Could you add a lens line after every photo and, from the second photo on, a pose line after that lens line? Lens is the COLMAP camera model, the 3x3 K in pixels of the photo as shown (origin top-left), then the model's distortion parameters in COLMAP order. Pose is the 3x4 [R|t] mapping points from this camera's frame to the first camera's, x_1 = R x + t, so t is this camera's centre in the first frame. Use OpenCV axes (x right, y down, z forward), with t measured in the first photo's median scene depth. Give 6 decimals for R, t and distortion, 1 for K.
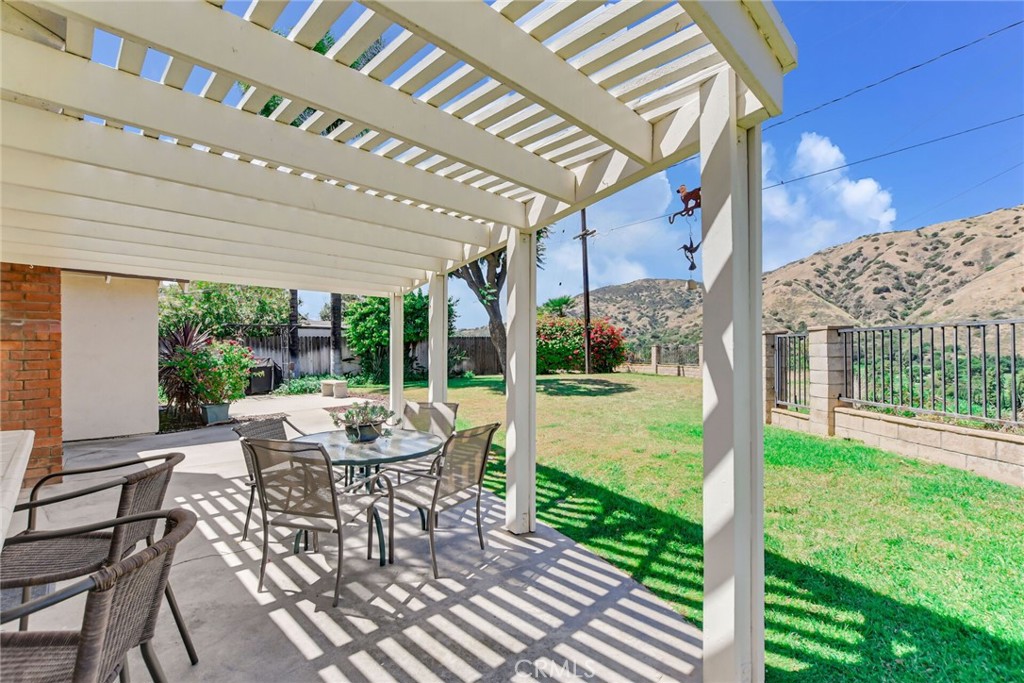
lens RADIAL K [[454.8, 0, 504.0], [0, 454.8, 347.6], [0, 0, 1]] dist [-0.026179, 0.005052]
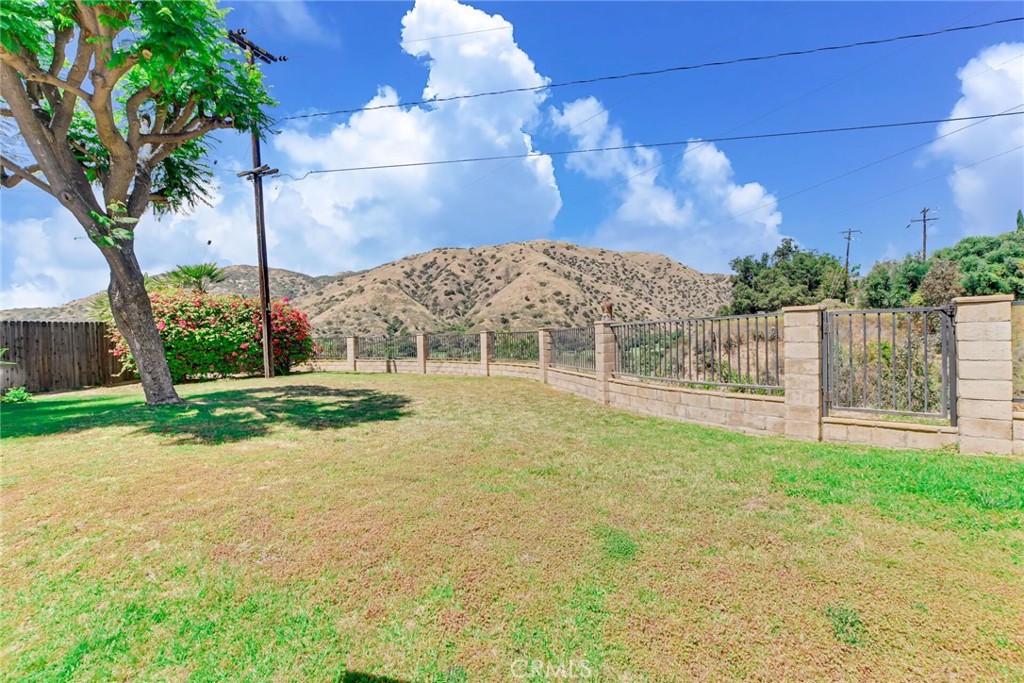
lens RADIAL K [[454.8, 0, 510.9], [0, 454.8, 347.3], [0, 0, 1]] dist [-0.026179, 0.005052]
pose [[0.672637, -0.024575, 0.739564, -0.084437], [0.012336, 0.999682, 0.021999, 0.001897], [-0.739870, -0.005674, 0.672726, 0.314252]]
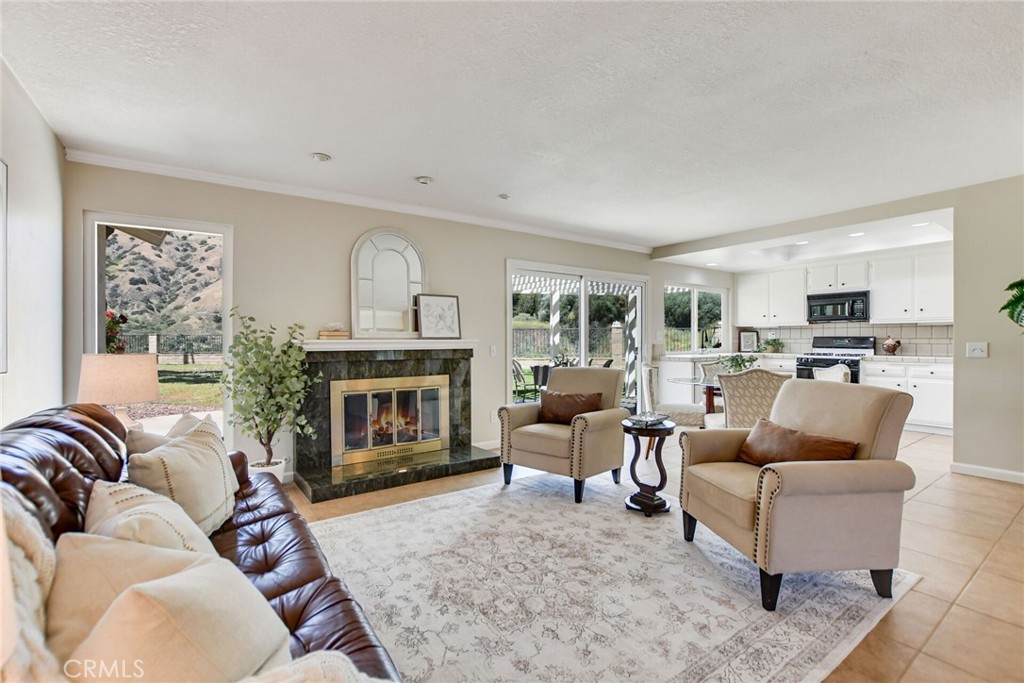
lens RADIAL K [[454.8, 0, 505.6], [0, 454.8, 342.7], [0, 0, 1]] dist [-0.026179, 0.005052]
pose [[0.181845, -0.006677, 0.983305, -0.536533], [-0.002794, 0.999969, 0.007307, 0.006206], [-0.983323, -0.004076, 0.181820, 0.153103]]
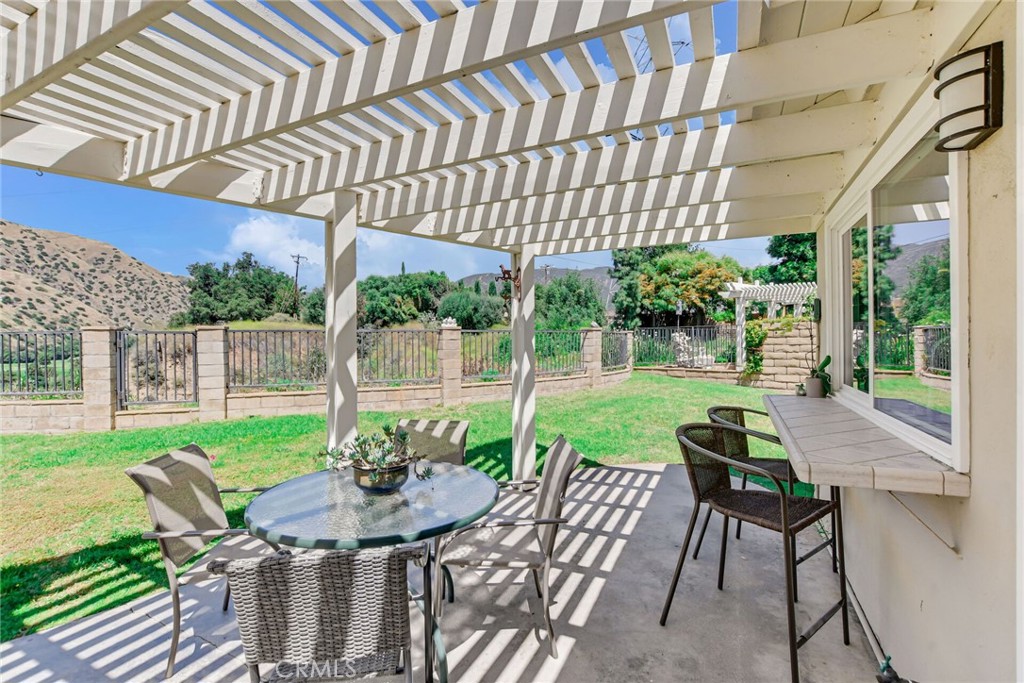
lens RADIAL K [[454.8, 0, 506.2], [0, 454.8, 343.3], [0, 0, 1]] dist [-0.026179, 0.005052]
pose [[-0.310251, 0.000758, 0.950654, -0.178986], [0.001926, 0.999998, -0.000169, -0.000734], [-0.950653, 0.001779, -0.310252, 0.187742]]
